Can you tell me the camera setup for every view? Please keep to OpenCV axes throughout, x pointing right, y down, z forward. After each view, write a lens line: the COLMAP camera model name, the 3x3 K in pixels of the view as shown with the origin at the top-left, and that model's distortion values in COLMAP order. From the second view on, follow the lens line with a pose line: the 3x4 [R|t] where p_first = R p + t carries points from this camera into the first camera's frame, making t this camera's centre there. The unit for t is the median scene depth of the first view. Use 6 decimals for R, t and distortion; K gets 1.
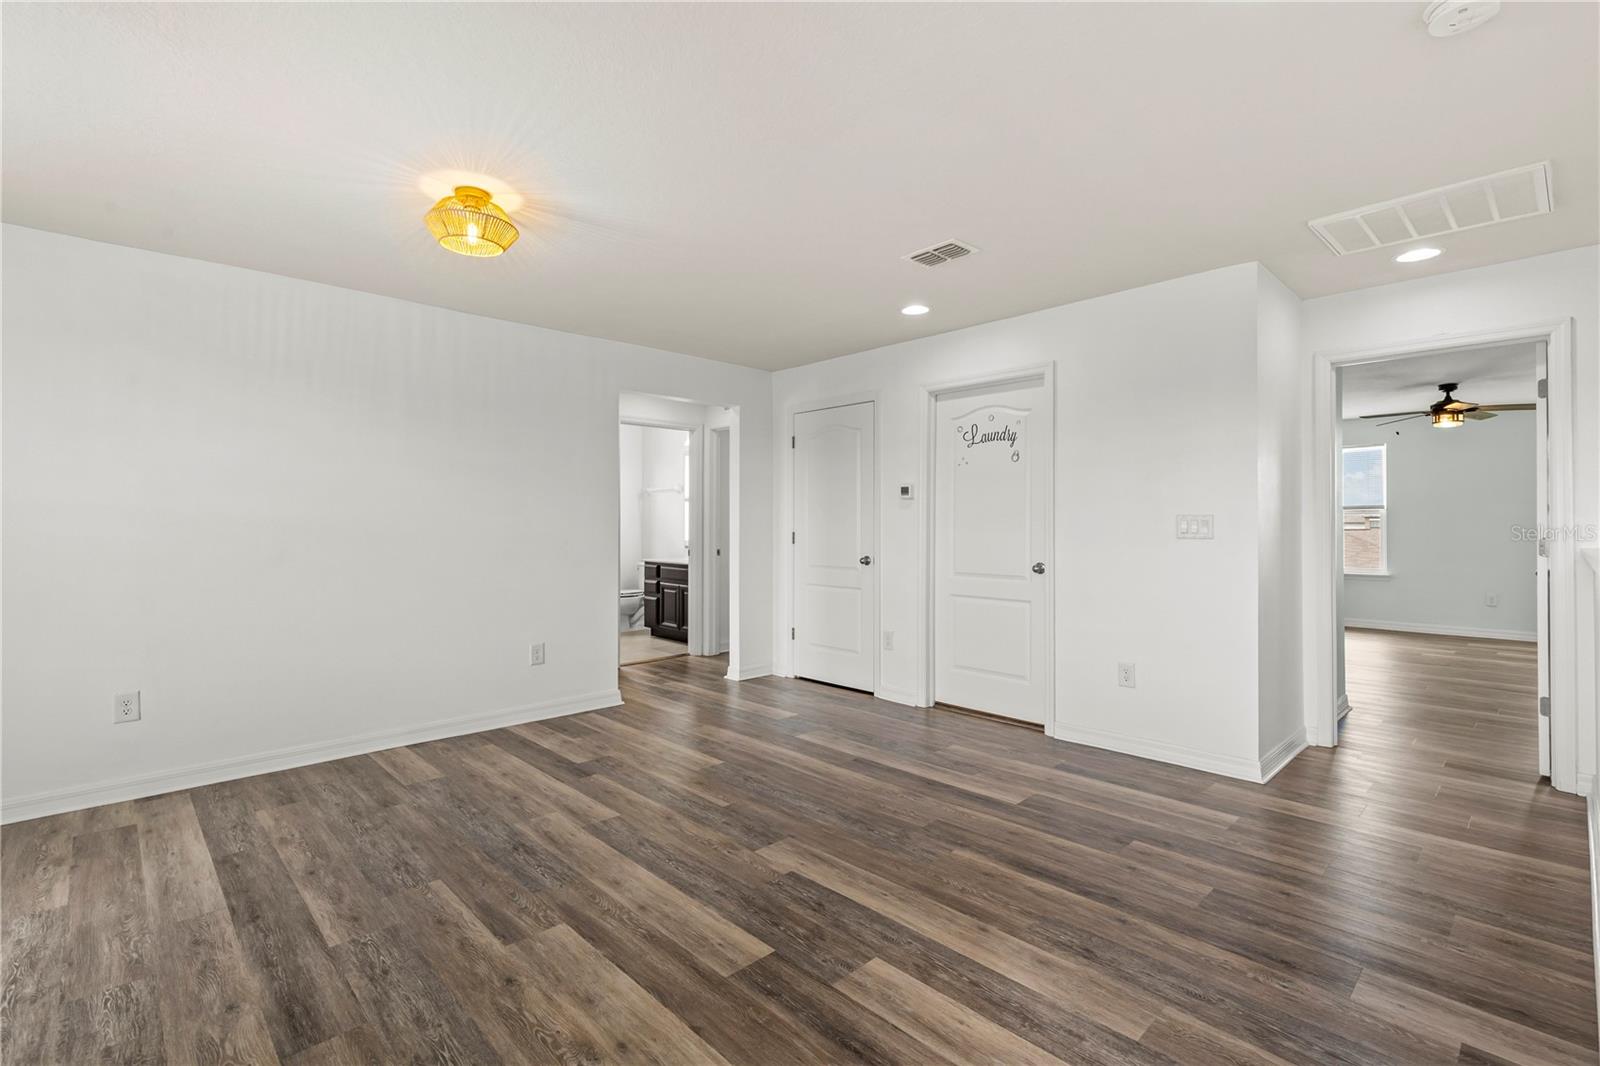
lens RADIAL K [[721.2, 0, 801.1], [0, 721.2, 522.4], [0, 0, 1]] dist [0.007649, -0.001205]
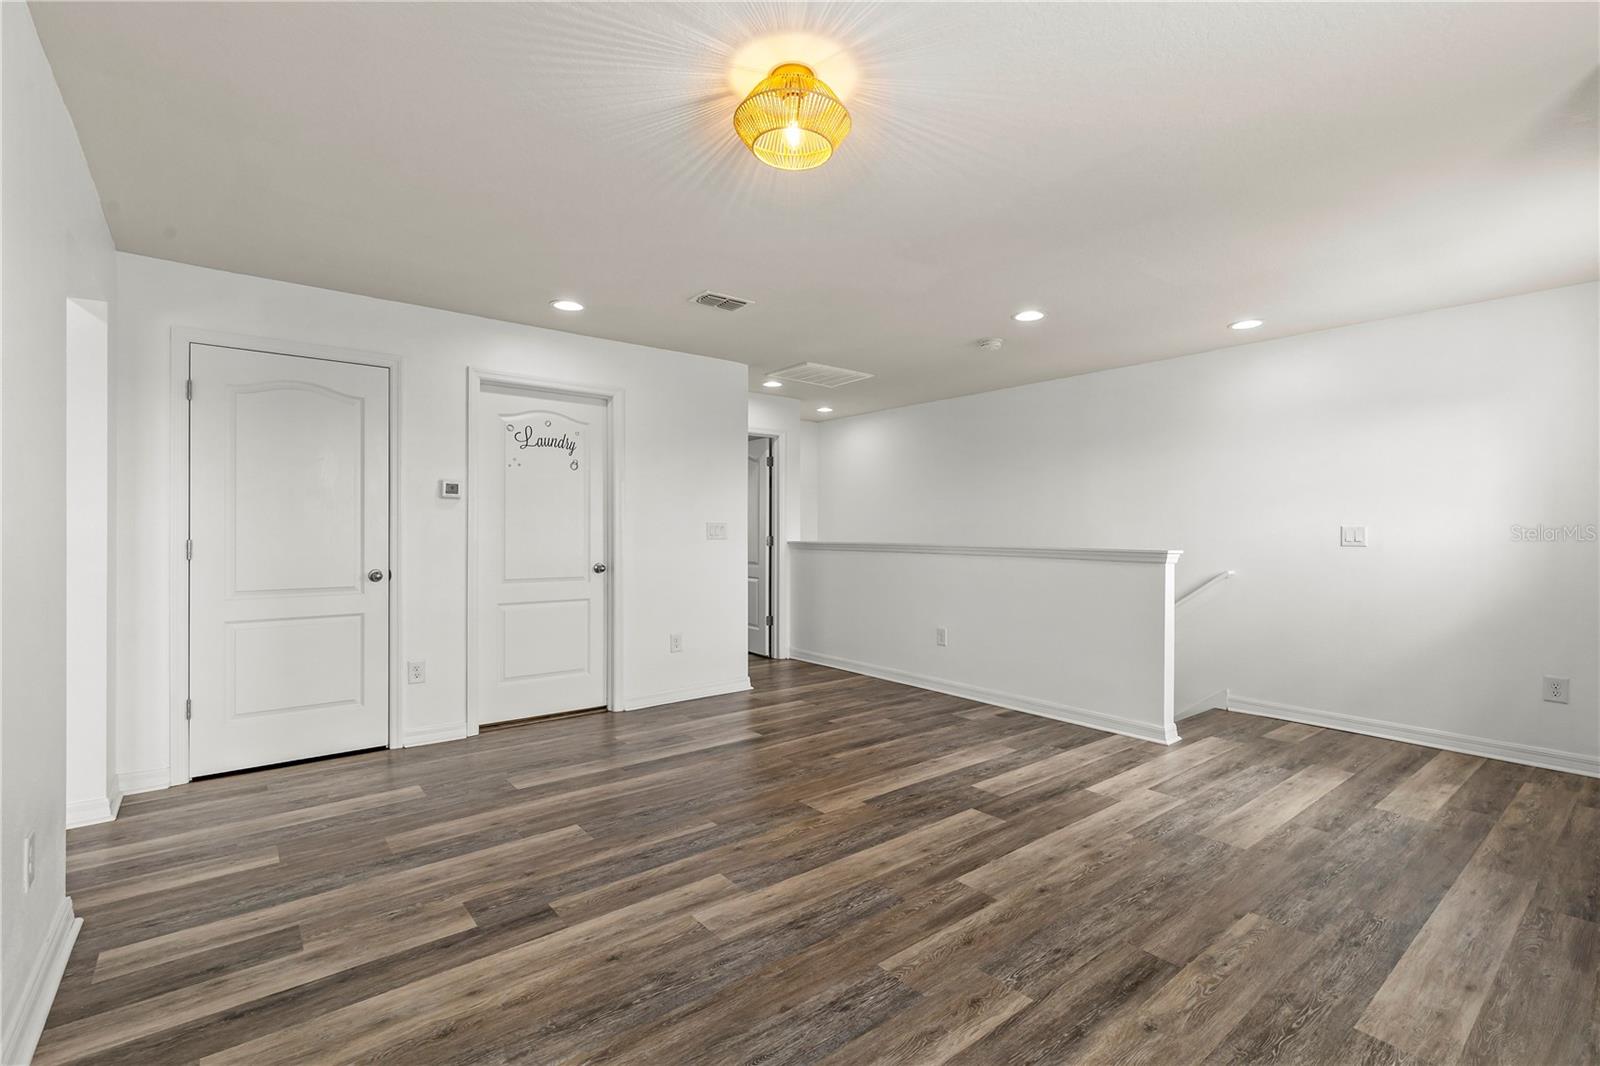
lens RADIAL K [[721.2, 0, 802.6], [0, 721.2, 534.5], [0, 0, 1]] dist [0.007649, -0.001205]
pose [[0.091774, -0.005301, 0.995766, -1.270195], [-0.005378, 0.999969, 0.005819, 0.005832], [-0.995765, -0.005890, 0.091742, 0.978867]]
